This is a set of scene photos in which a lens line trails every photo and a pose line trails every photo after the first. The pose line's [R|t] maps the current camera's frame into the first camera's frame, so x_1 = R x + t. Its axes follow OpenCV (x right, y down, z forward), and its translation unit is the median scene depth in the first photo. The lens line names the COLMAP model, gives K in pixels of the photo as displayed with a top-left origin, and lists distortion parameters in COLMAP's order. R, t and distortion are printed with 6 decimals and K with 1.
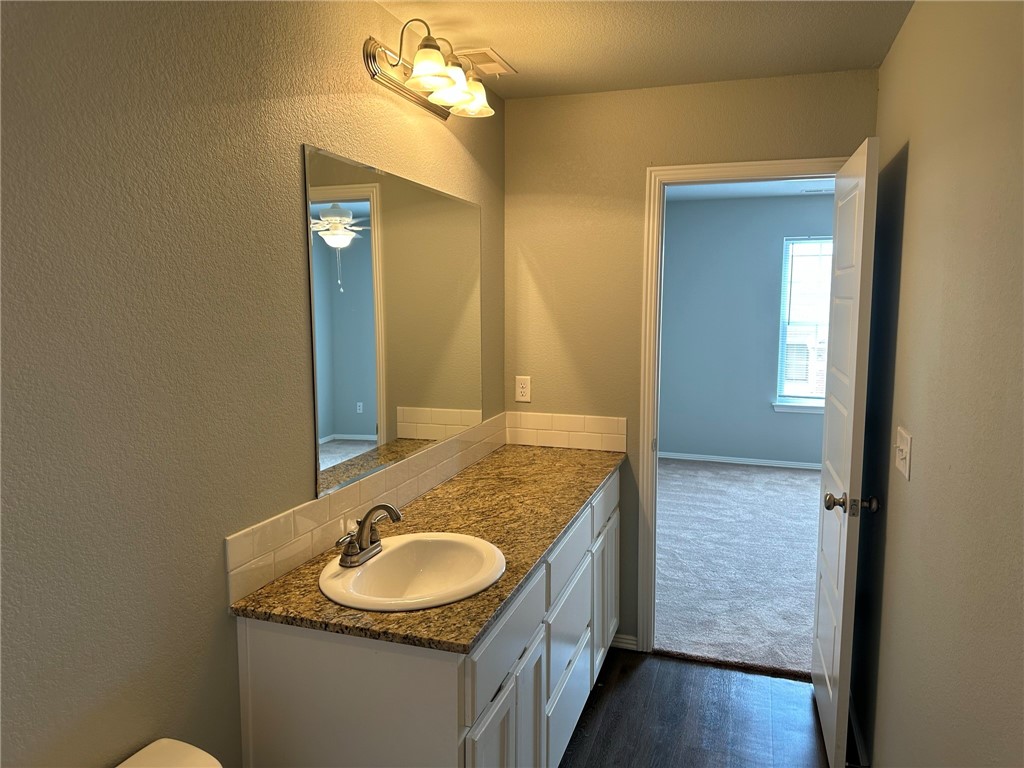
lens RADIAL K [[718.6, 0, 513.3], [0, 718.6, 385.1], [0, 0, 1]] dist [0.039927, -0.048747]
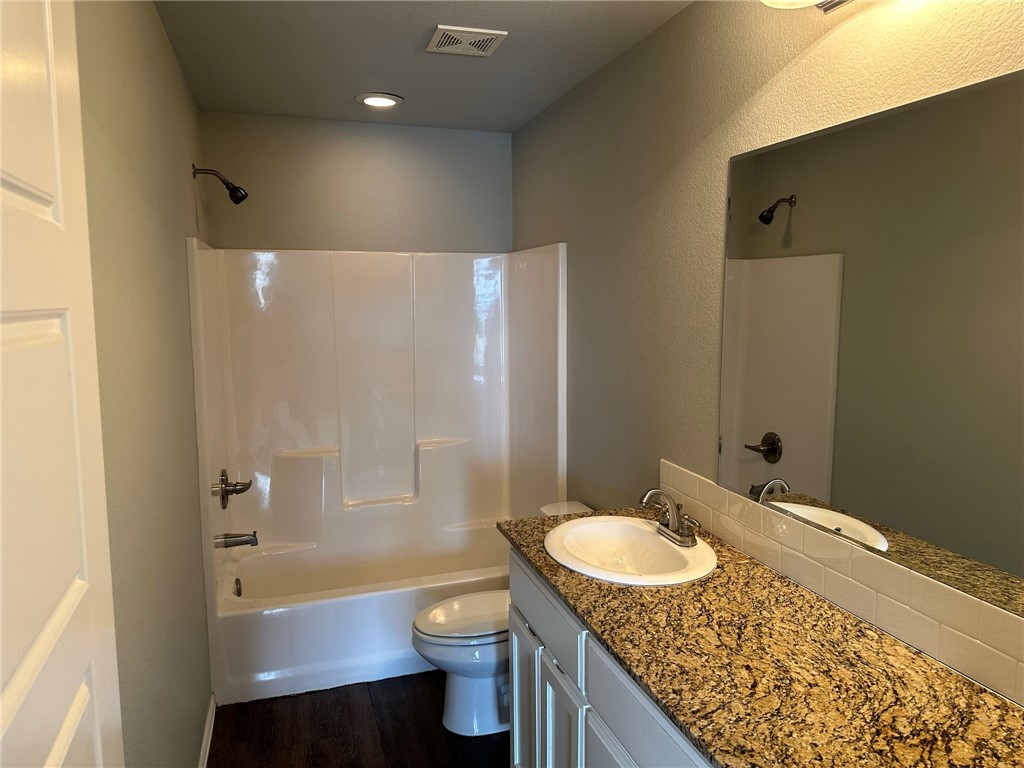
lens RADIAL K [[718.6, 0, 512.1], [0, 718.6, 381.6], [0, 0, 1]] dist [0.039927, -0.048747]
pose [[-0.808779, 0.080411, -0.582590, 0.494857], [-0.059481, 0.974345, 0.217056, -0.174736], [0.585097, 0.210203, -0.783247, 1.352202]]
